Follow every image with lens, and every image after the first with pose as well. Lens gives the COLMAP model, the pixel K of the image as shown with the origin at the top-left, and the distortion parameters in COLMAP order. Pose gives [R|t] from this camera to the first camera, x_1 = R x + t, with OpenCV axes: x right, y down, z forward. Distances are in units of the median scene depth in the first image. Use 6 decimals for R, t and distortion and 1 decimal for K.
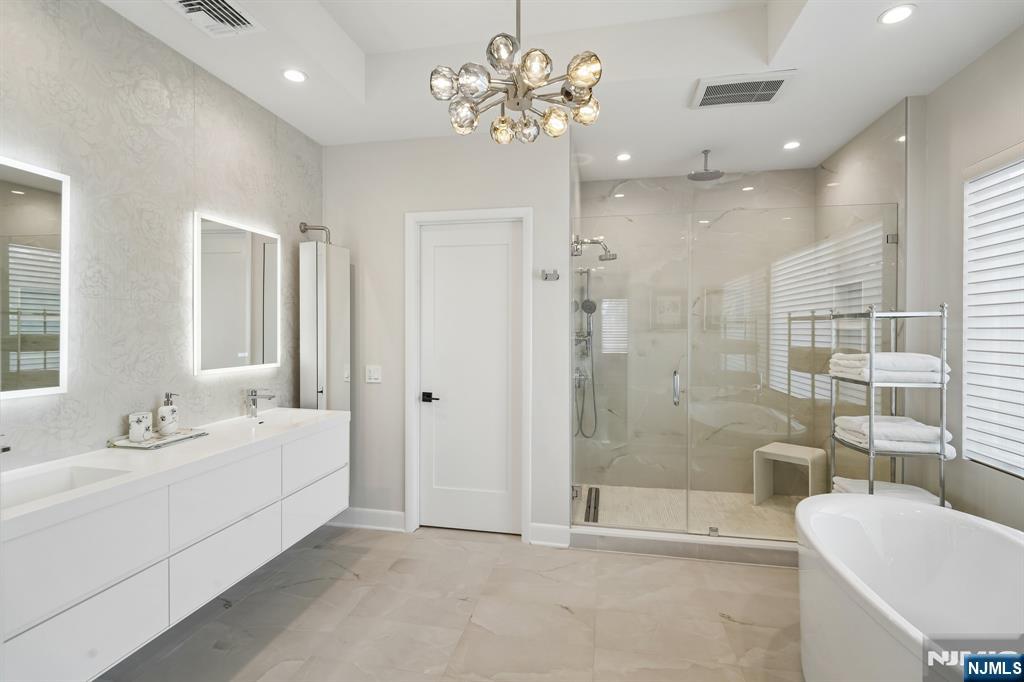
lens RADIAL K [[485.0, 0, 510.6], [0, 485.0, 335.7], [0, 0, 1]] dist [0.006162, -0.004884]
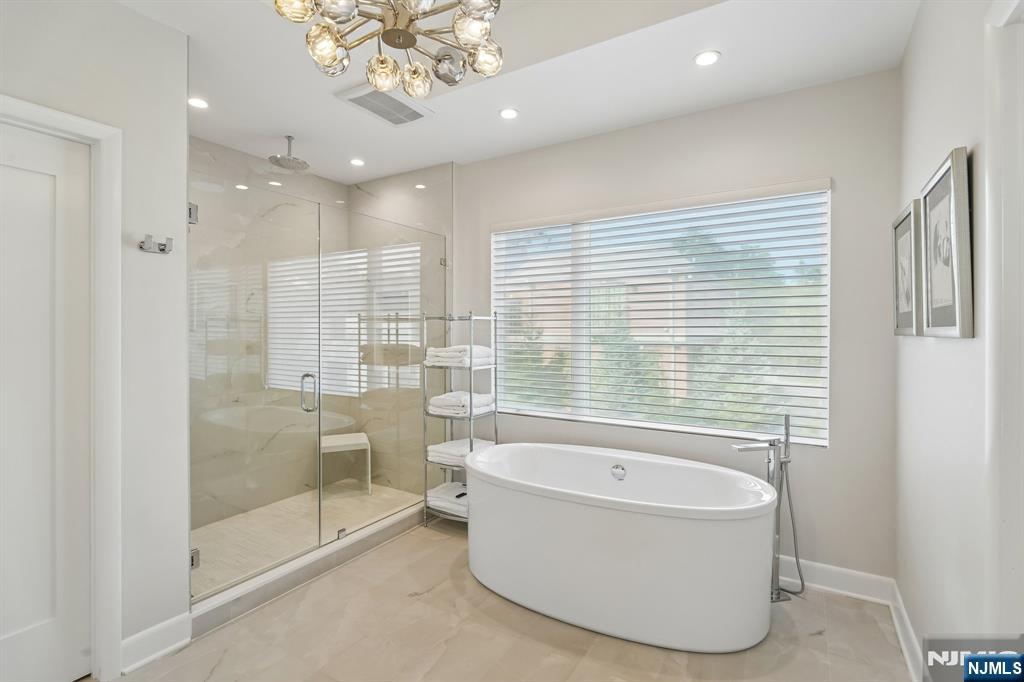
lens RADIAL K [[485.0, 0, 512.8], [0, 485.0, 332.4], [0, 0, 1]] dist [0.006162, -0.004884]
pose [[0.333516, -0.006031, 0.942725, -0.387417], [0.011386, 0.999932, 0.002368, -0.003148], [-0.942676, 0.009944, 0.333562, 0.333413]]
